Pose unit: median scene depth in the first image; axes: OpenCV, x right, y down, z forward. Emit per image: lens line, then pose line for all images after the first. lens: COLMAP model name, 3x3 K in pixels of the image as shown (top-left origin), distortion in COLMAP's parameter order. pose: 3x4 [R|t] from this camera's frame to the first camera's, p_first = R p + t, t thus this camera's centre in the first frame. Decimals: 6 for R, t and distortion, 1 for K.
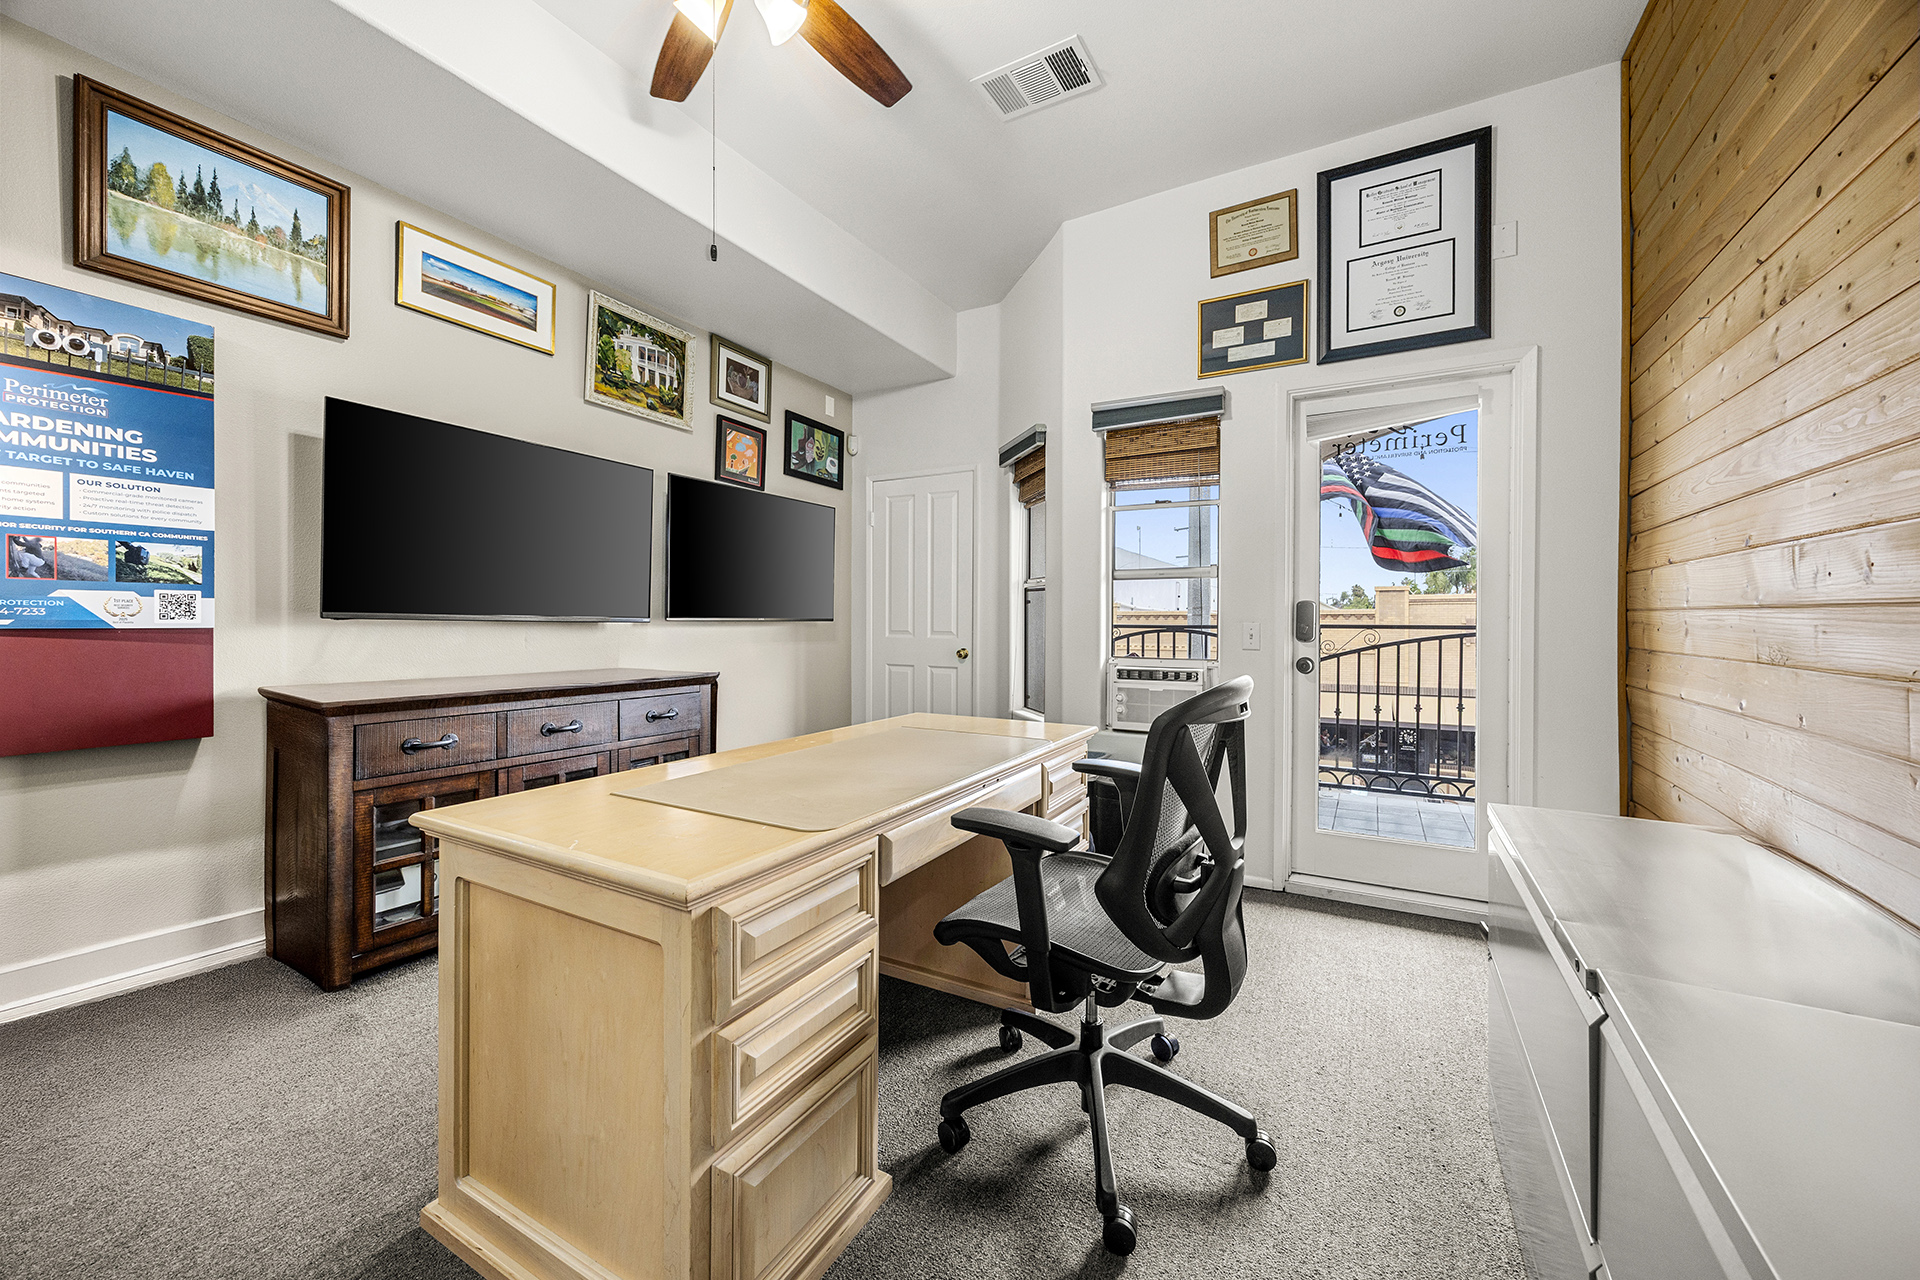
lens RADIAL K [[733.9, 0, 970.3], [0, 733.9, 629.9], [0, 0, 1]] dist [-0.003077, -0.000727]
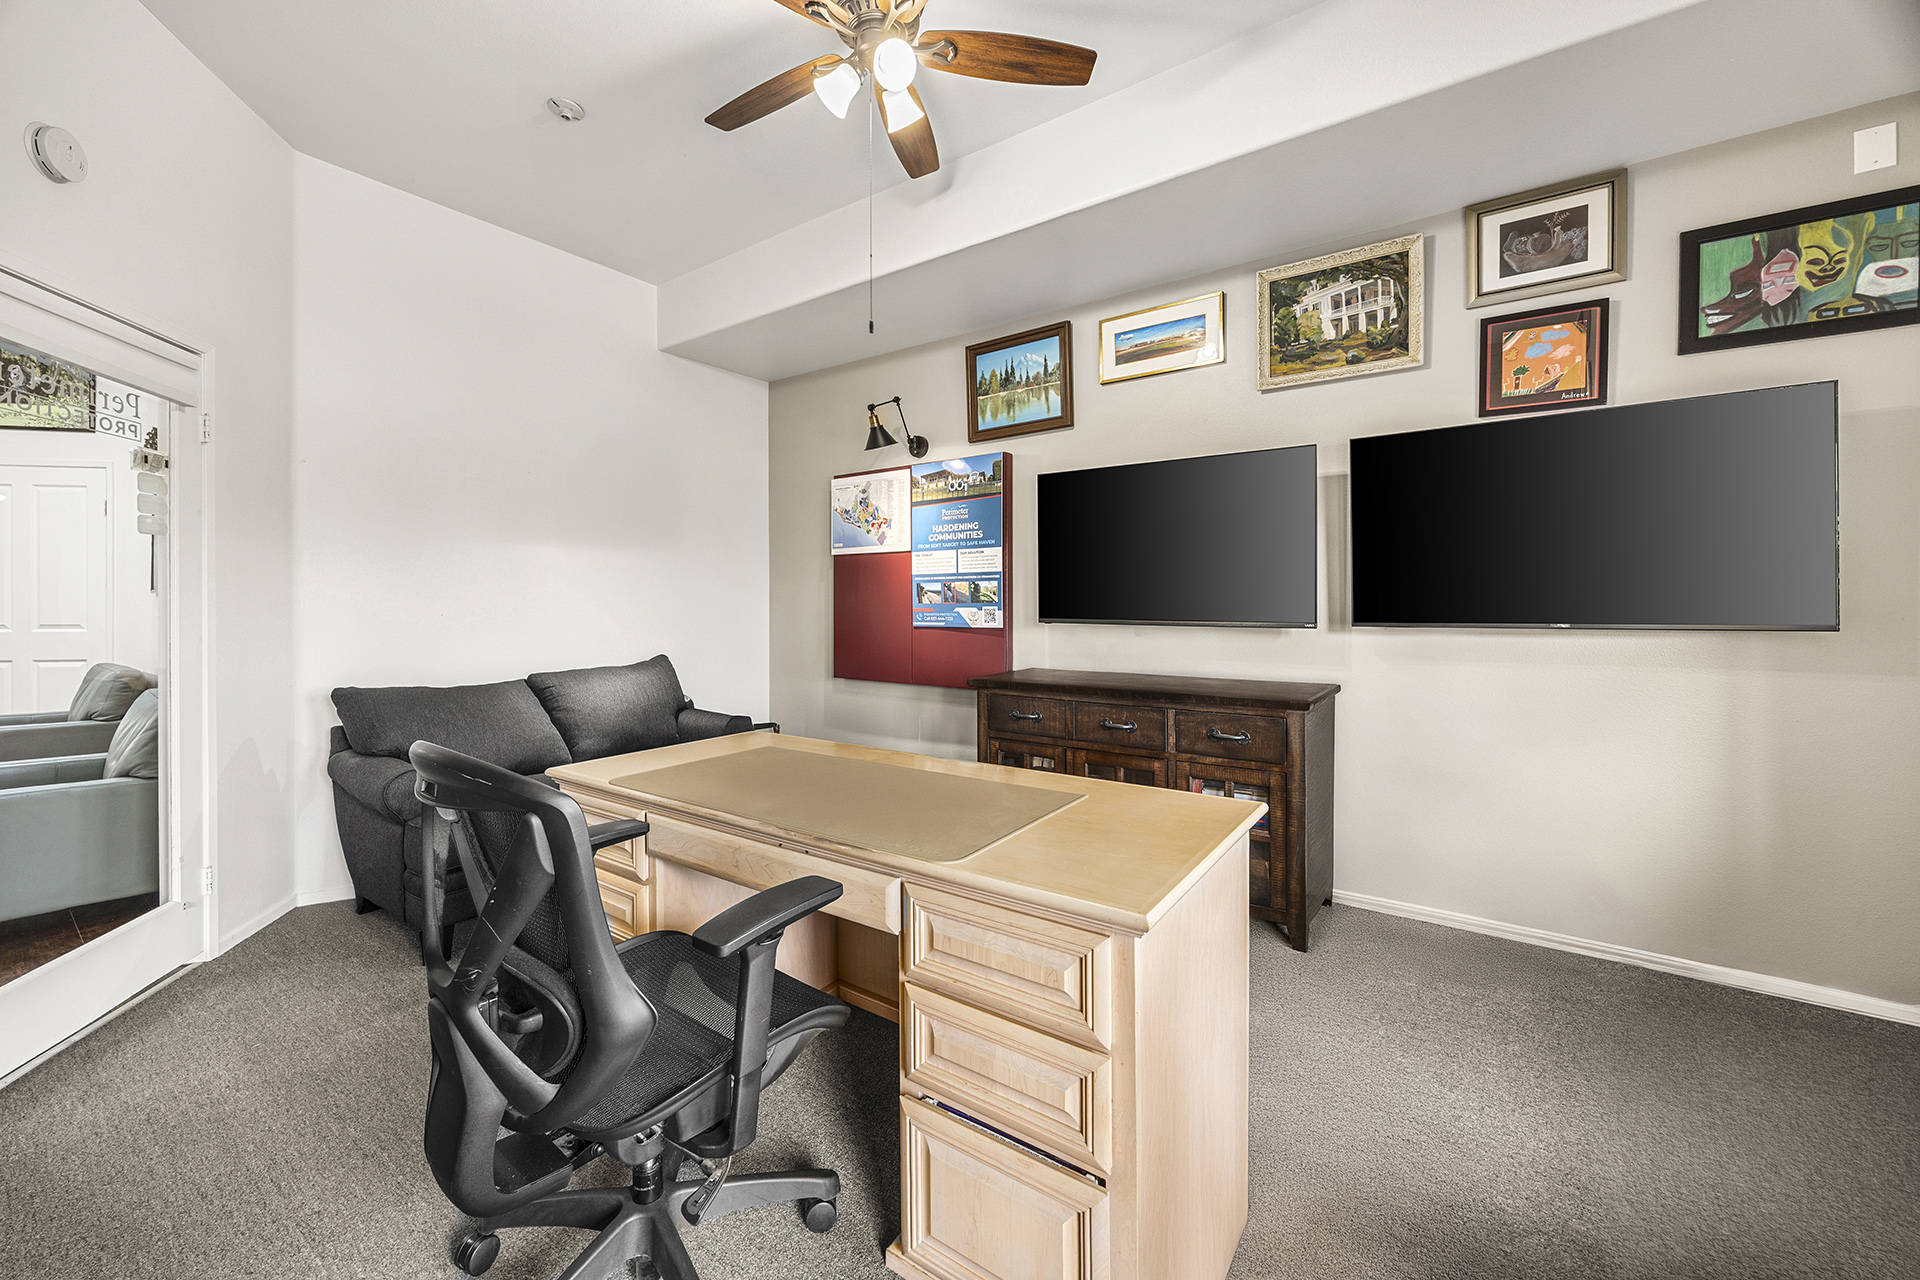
lens RADIAL K [[733.9, 0, 949.2], [0, 733.9, 610.2], [0, 0, 1]] dist [-0.003077, -0.000727]
pose [[-0.120919, -0.000898, -0.992662, 0.456519], [-0.007793, 0.999970, 0.000044, -0.028652], [0.992632, 0.007742, -0.120922, 0.719305]]
